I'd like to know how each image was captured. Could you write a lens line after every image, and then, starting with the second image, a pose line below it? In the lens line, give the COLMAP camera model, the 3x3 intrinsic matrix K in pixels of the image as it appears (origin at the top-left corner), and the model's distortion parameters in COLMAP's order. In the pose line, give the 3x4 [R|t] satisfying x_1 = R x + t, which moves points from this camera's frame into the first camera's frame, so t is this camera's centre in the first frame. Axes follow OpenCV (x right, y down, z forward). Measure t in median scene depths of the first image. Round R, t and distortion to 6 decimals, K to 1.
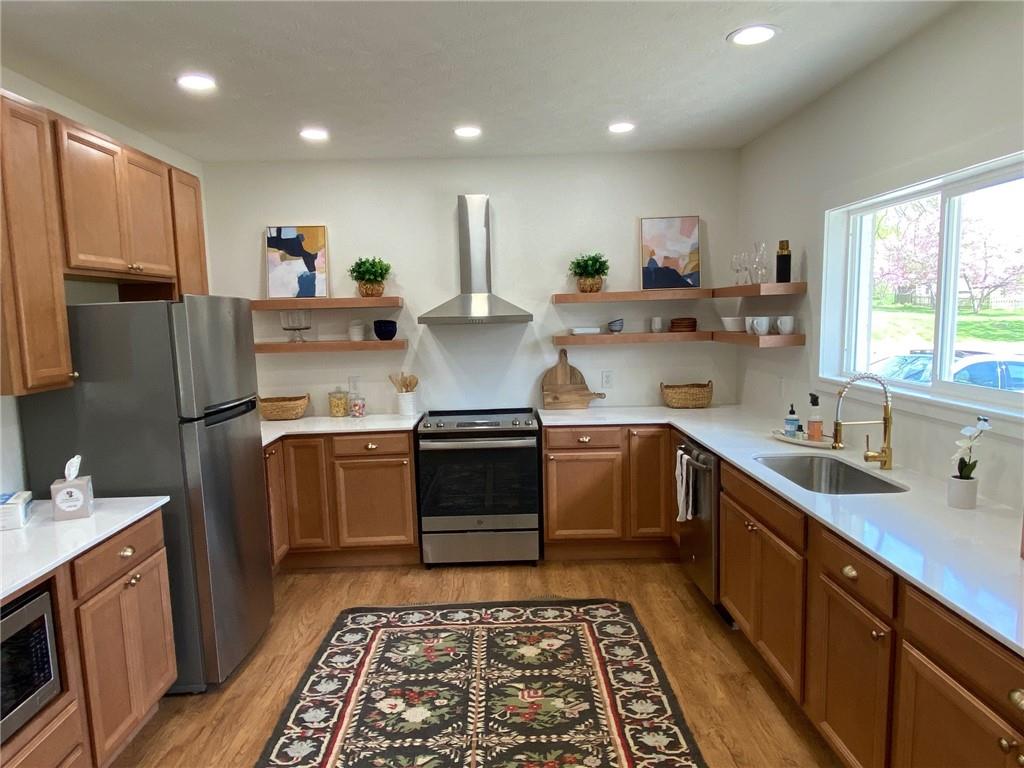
lens RADIAL K [[630.0, 0, 512.0], [0, 630.0, 384.0], [0, 0, 1]] dist [0.001372, -0.000888]
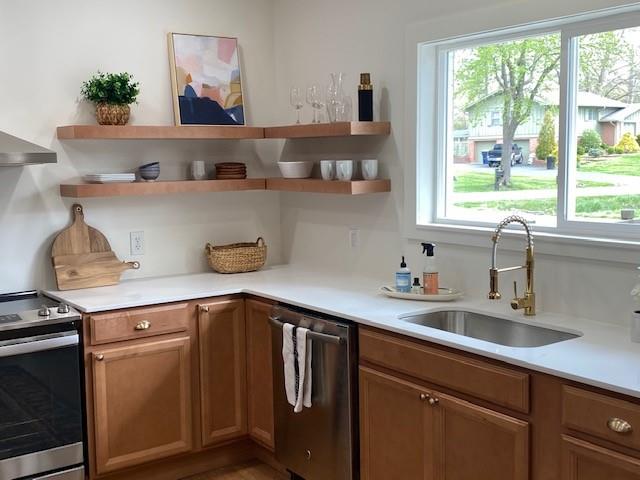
lens RADIAL K [[733.7, 0, 320.0], [0, 733.7, 240.0], [0, 0, 1]] dist [0.201415, -0.664970]
pose [[0.806068, -0.049808, 0.589724, -0.219632], [0.058898, 0.998257, 0.003808, -0.001640], [-0.588886, 0.031664, 0.807596, 0.182938]]
